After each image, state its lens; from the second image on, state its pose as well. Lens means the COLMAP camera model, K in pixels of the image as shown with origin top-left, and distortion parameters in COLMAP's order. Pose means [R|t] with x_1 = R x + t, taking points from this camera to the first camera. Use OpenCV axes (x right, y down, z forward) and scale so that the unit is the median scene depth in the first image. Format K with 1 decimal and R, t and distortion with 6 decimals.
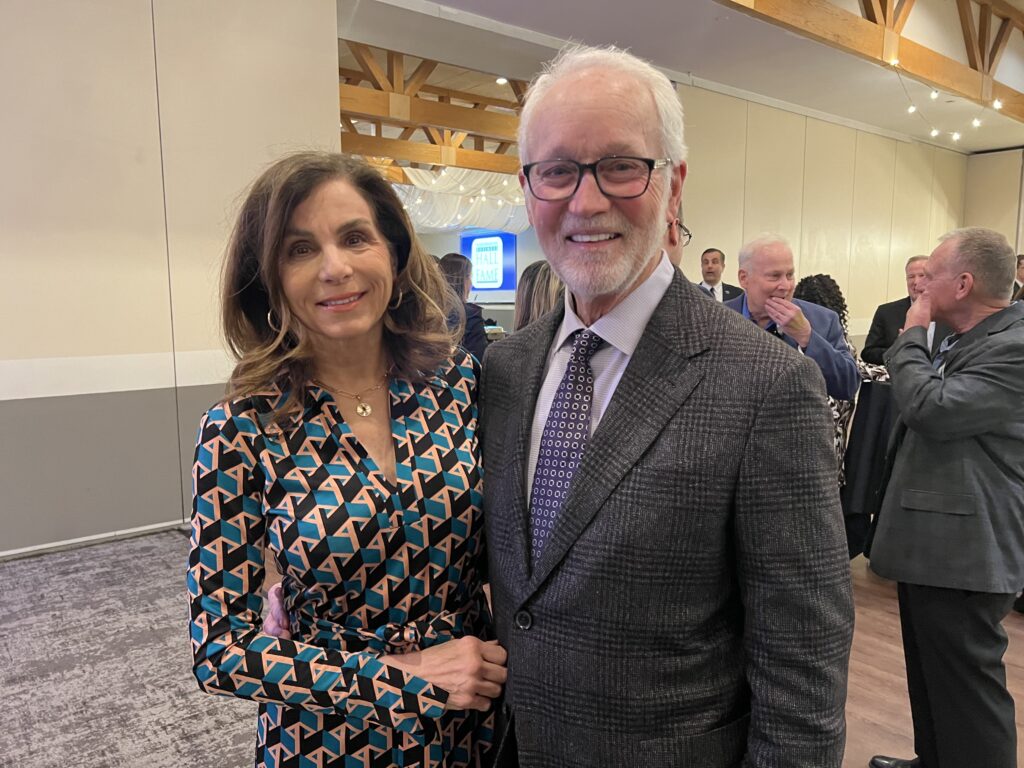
lens RADIAL K [[791.4, 0, 512.0], [0, 791.4, 384.0], [0, 0, 1]] dist [0.053338, -0.054072]
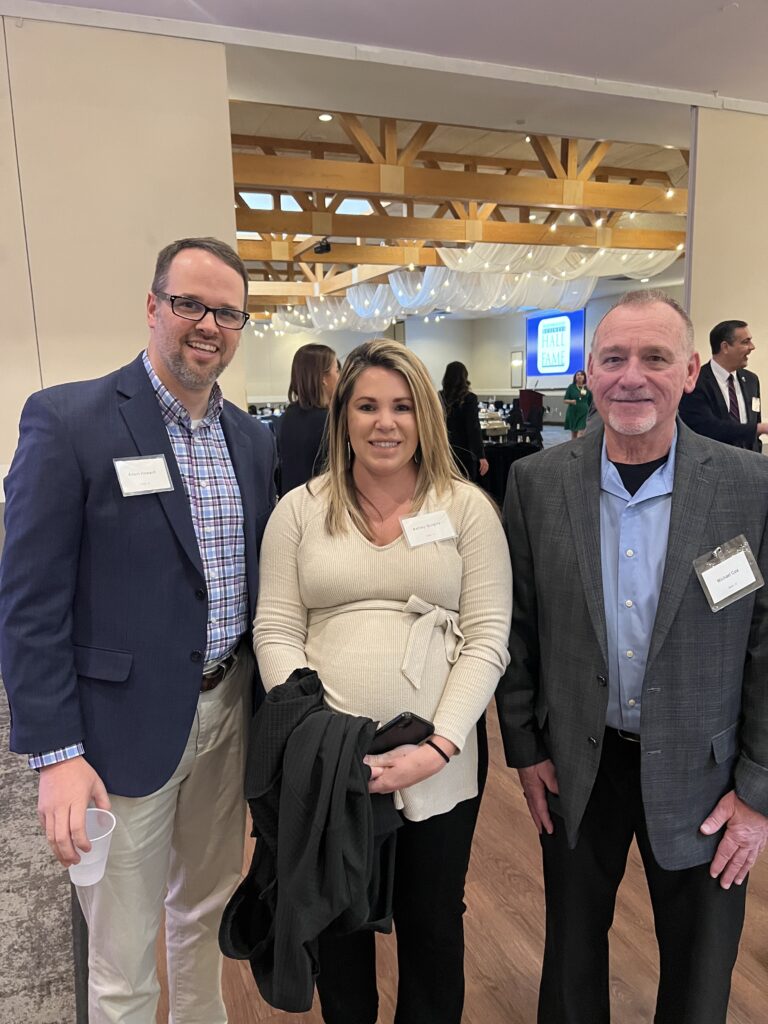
lens RADIAL K [[791.4, 0, 384.0], [0, 791.4, 512.0], [0, 0, 1]] dist [0.053338, -0.054072]
pose [[0.959453, 0.012006, -0.281612, 0.109442], [0.002725, 0.998651, 0.051858, -0.017781], [0.281854, -0.050522, 0.958126, 0.110124]]
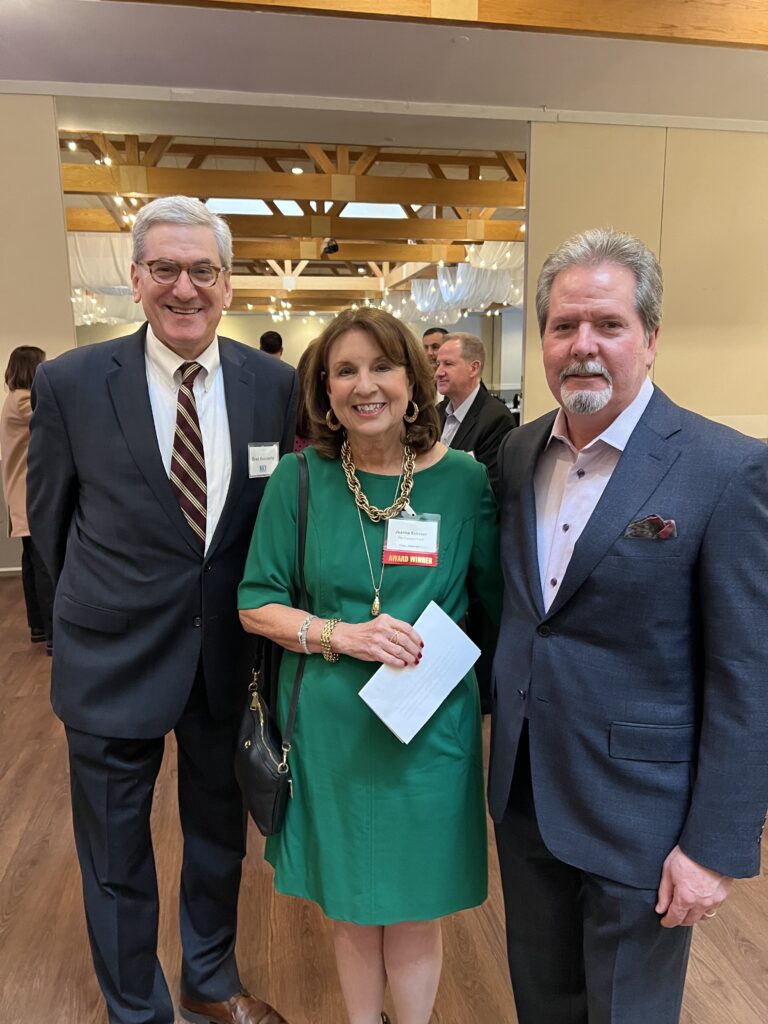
lens RADIAL K [[791.4, 0, 384.0], [0, 791.4, 512.0], [0, 0, 1]] dist [0.053338, -0.054072]
pose [[0.878758, 0.070879, -0.471975, 0.392376], [-0.043166, 0.996661, 0.069304, -0.021799], [0.475311, -0.040528, 0.878884, 0.147743]]
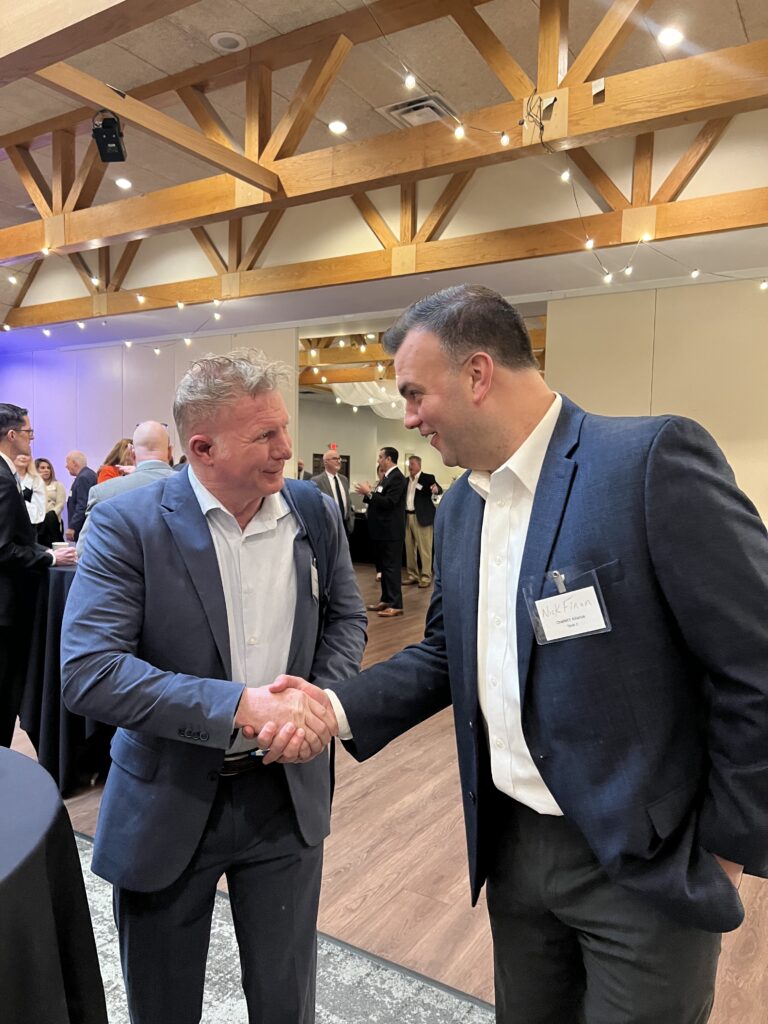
lens RADIAL K [[791.4, 0, 384.0], [0, 791.4, 512.0], [0, 0, 1]] dist [0.053338, -0.054072]
pose [[0.297407, 0.056280, -0.953091, 1.010325], [-0.125724, 0.991877, 0.019339, -0.046010], [0.946437, 0.114075, 0.302067, 0.356233]]
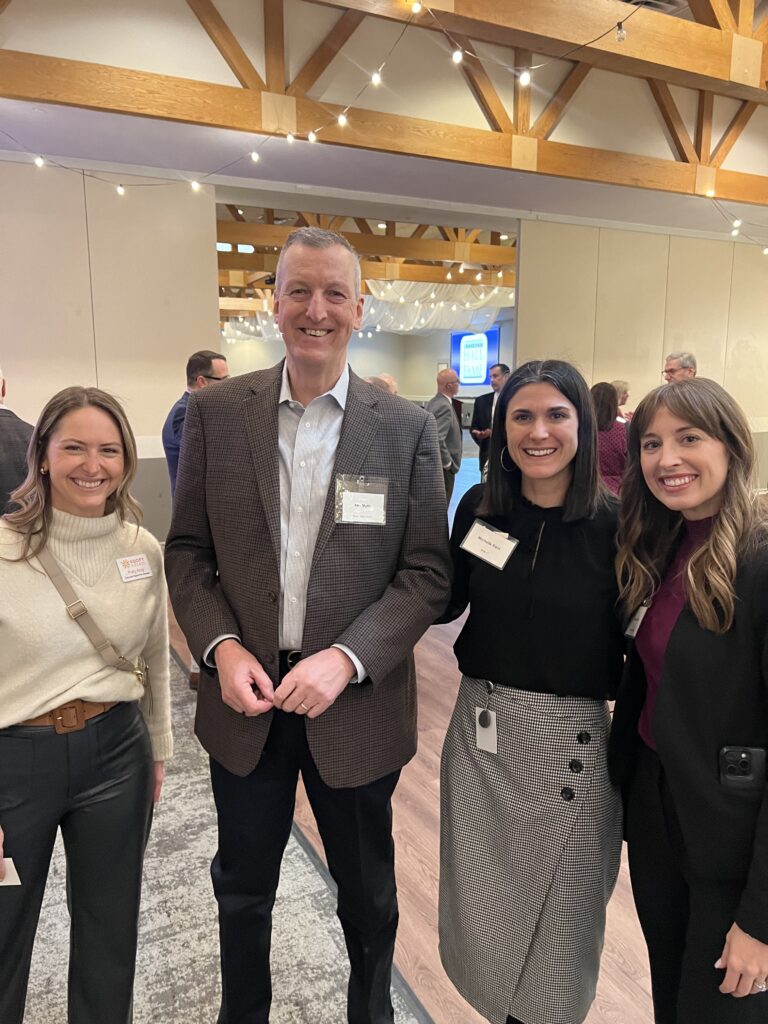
lens RADIAL K [[791.4, 0, 384.0], [0, 791.4, 512.0], [0, 0, 1]] dist [0.053338, -0.054072]
pose [[0.976427, 0.029921, -0.213764, 0.219370], [-0.019805, 0.998587, 0.049309, 0.003799], [0.214937, -0.043914, 0.975640, -0.183172]]
